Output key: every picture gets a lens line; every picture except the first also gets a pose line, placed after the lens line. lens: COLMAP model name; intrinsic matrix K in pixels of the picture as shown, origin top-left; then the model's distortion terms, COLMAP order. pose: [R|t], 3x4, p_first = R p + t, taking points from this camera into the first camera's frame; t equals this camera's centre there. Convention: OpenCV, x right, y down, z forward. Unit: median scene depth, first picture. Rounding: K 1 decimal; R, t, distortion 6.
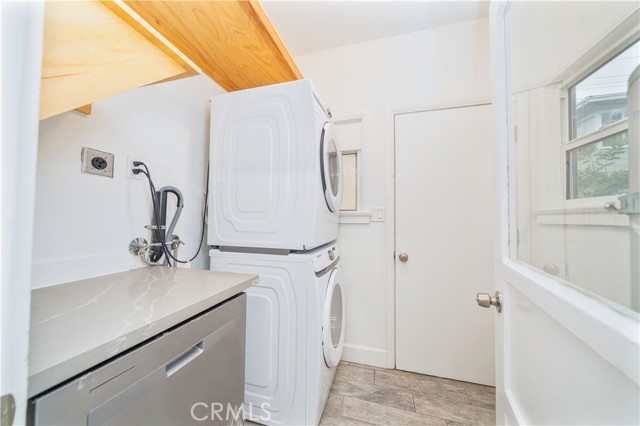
lens RADIAL K [[223.5, 0, 319.1], [0, 223.5, 212.2], [0, 0, 1]] dist [-0.000449, 0.000070]
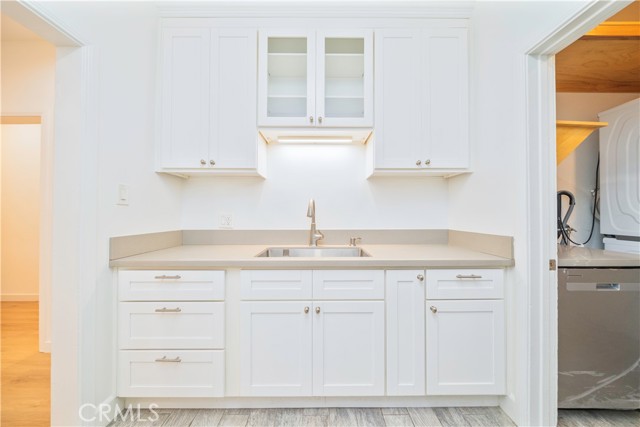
lens RADIAL K [[223.5, 0, 318.4], [0, 223.5, 214.5], [0, 0, 1]] dist [-0.000449, 0.000070]
pose [[0.215657, -0.012437, -0.976390, 0.384511], [0.026680, 0.999621, -0.006840, 0.006902], [0.976105, -0.024575, 0.215907, -0.818108]]
